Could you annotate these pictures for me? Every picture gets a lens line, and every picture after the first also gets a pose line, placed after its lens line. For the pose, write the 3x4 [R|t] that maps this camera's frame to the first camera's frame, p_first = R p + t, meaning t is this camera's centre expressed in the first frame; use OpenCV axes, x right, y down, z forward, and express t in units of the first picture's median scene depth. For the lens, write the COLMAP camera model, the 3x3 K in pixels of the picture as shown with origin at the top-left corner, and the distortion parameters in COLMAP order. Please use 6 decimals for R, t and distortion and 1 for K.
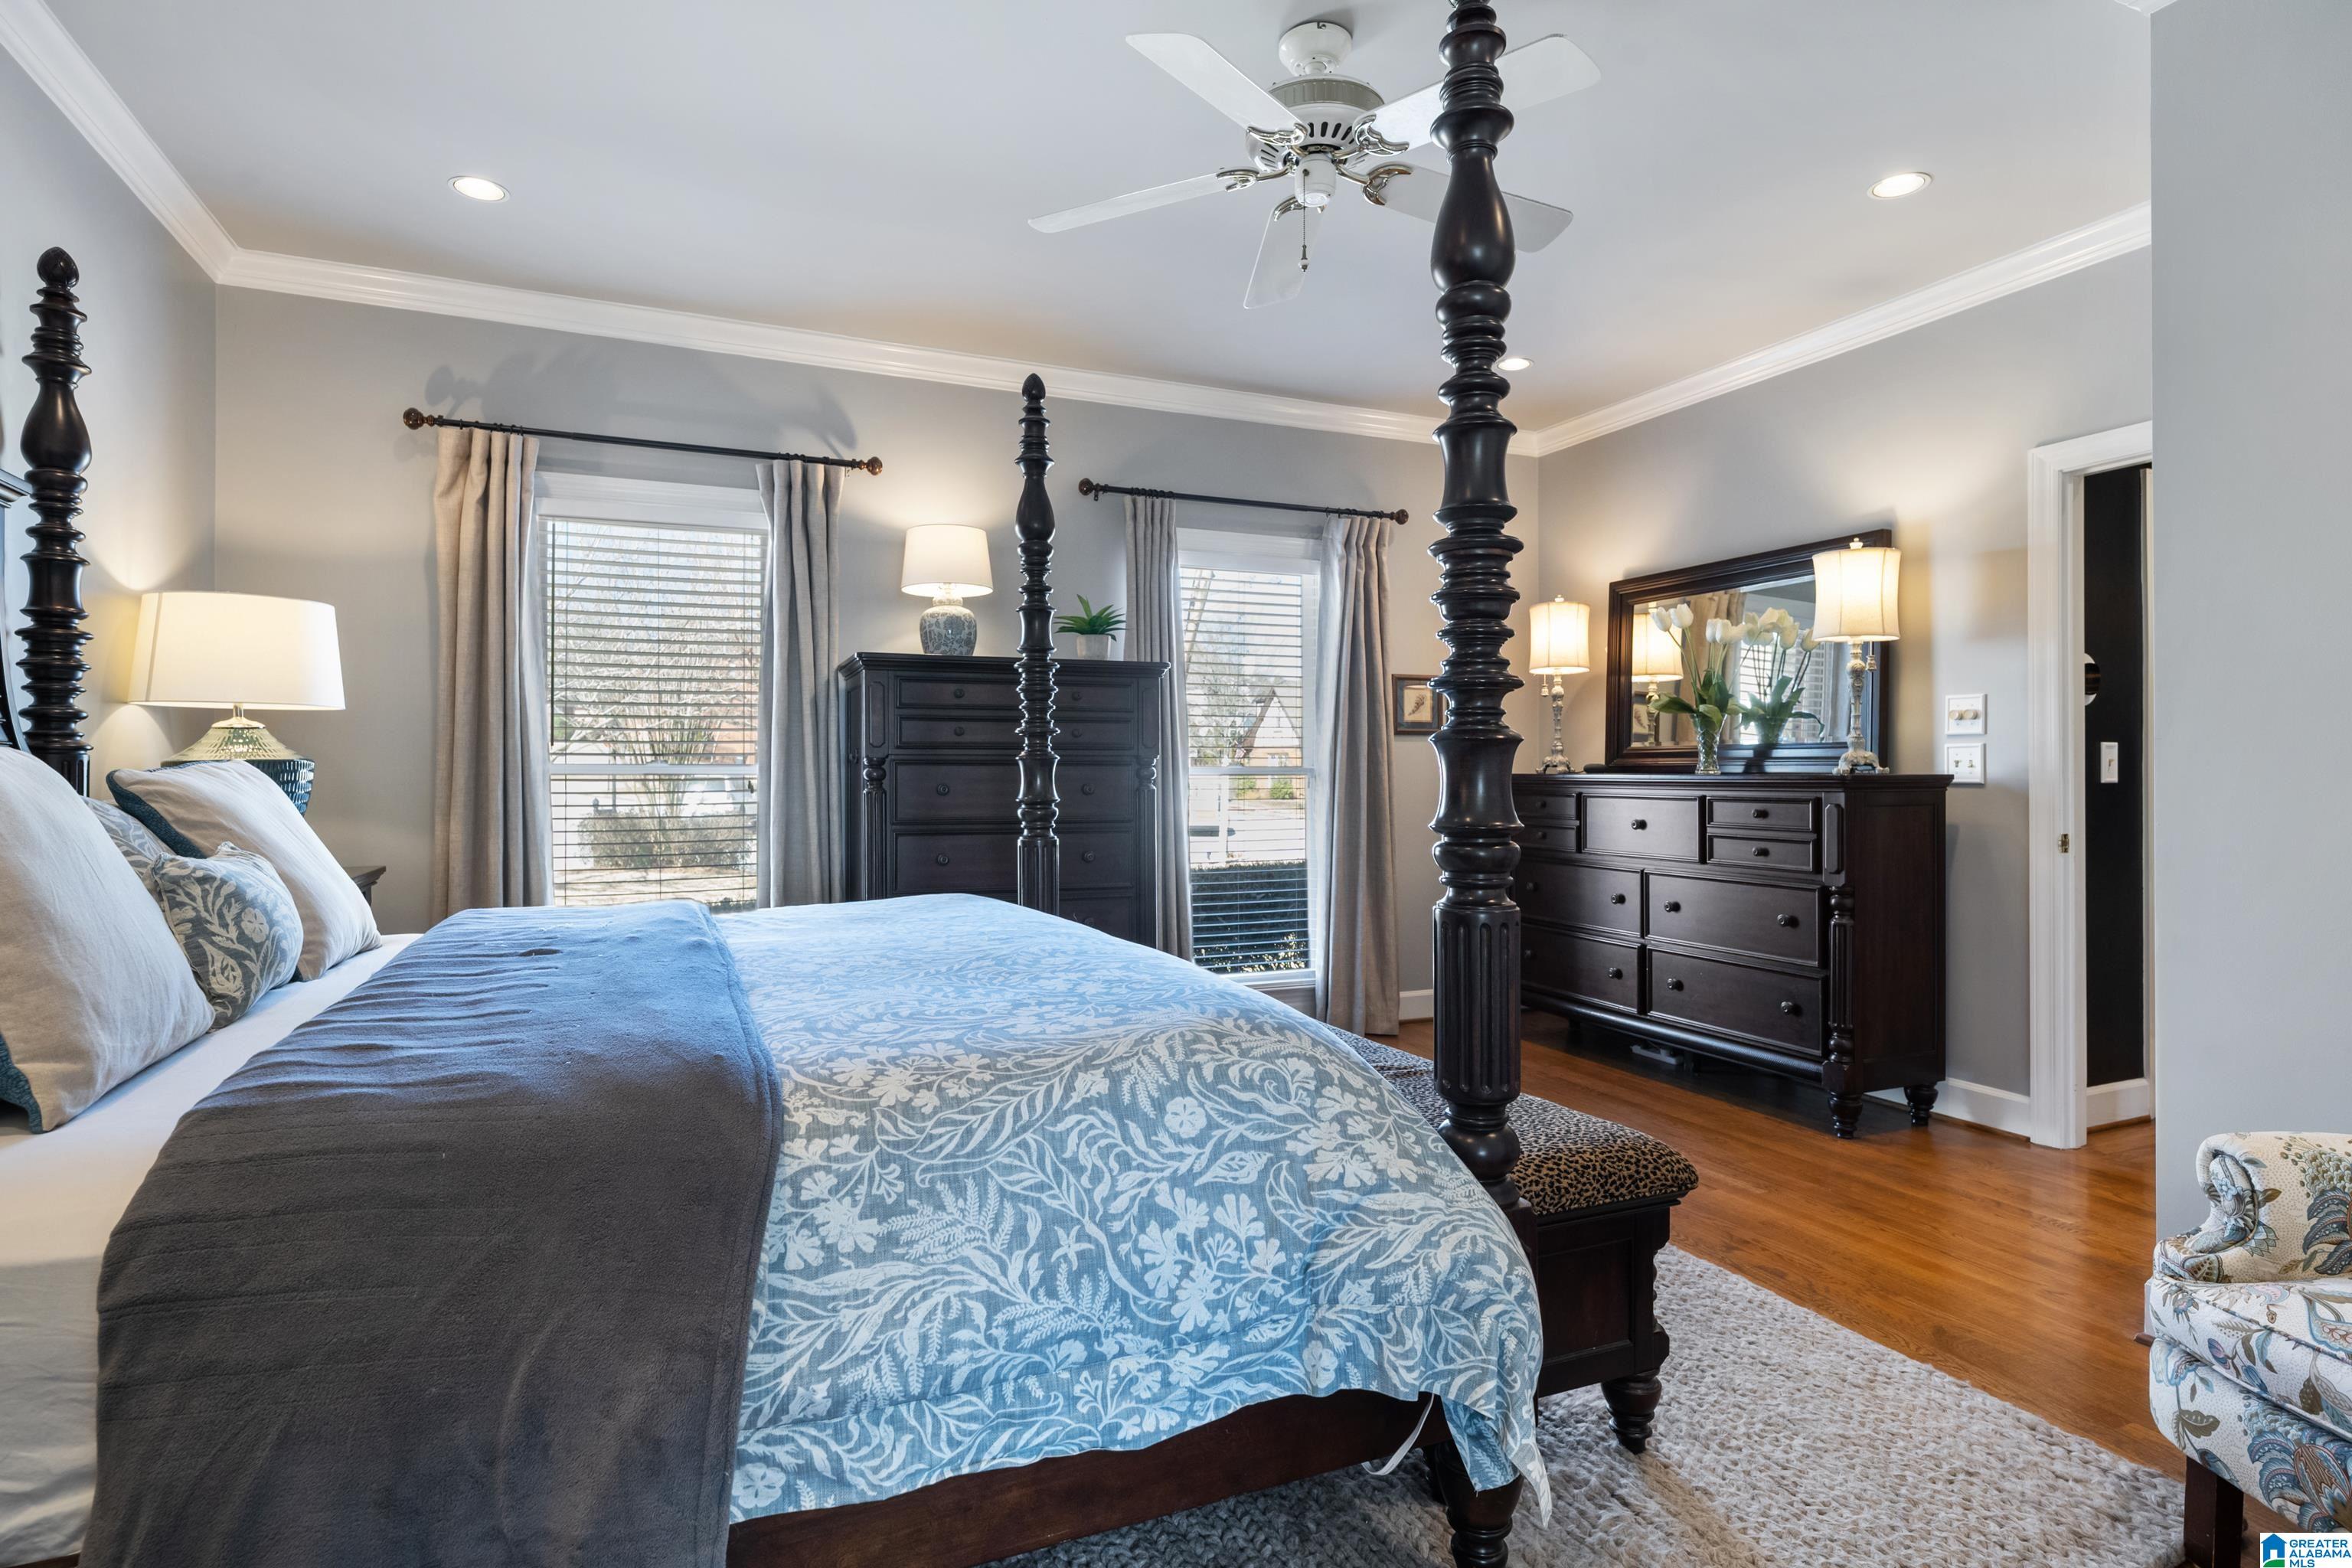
lens RADIAL K [[1211.6, 0, 1173.8], [0, 1211.6, 778.8], [0, 0, 1]] dist [-0.000067, 0.000406]
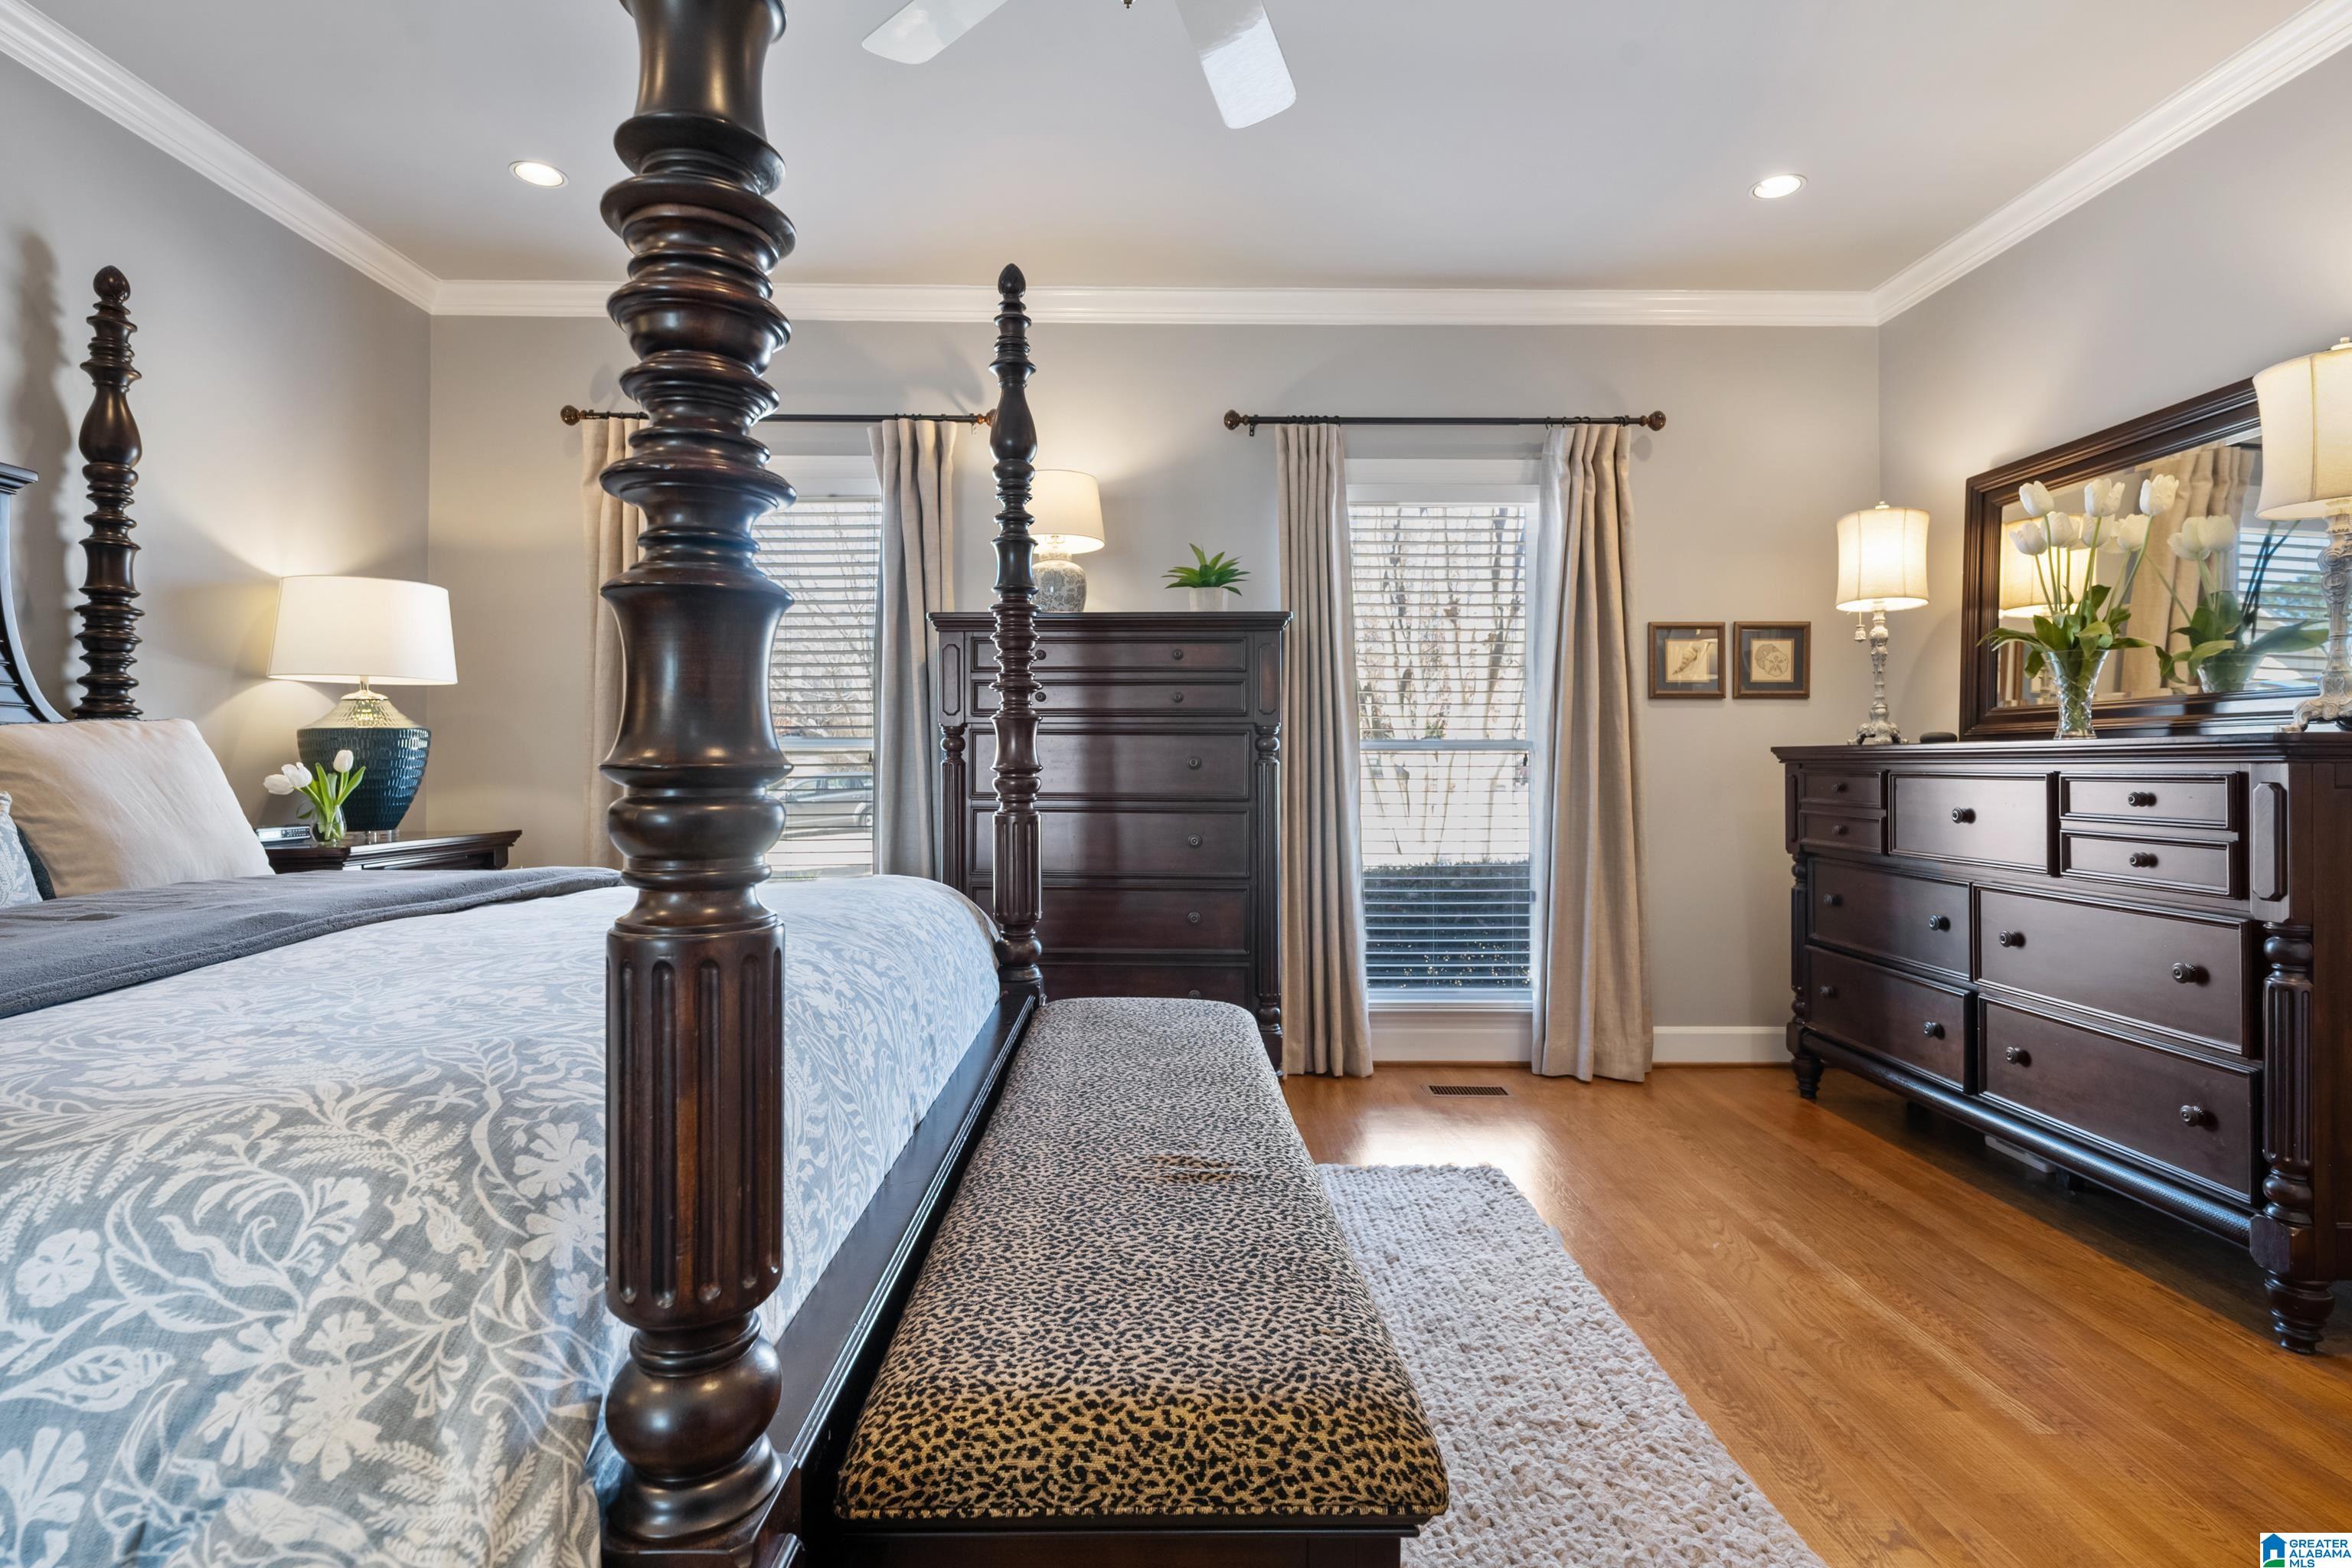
lens RADIAL K [[1153.3, 0, 1169.6], [0, 1153.3, 768.4], [0, 0, 1]] dist [-0.003213, 0.001398]
pose [[0.921436, 0.002062, -0.388525, 0.239043], [-0.003806, 0.999986, -0.003717, 0.016303], [0.388512, 0.004904, 0.921431, 0.243877]]
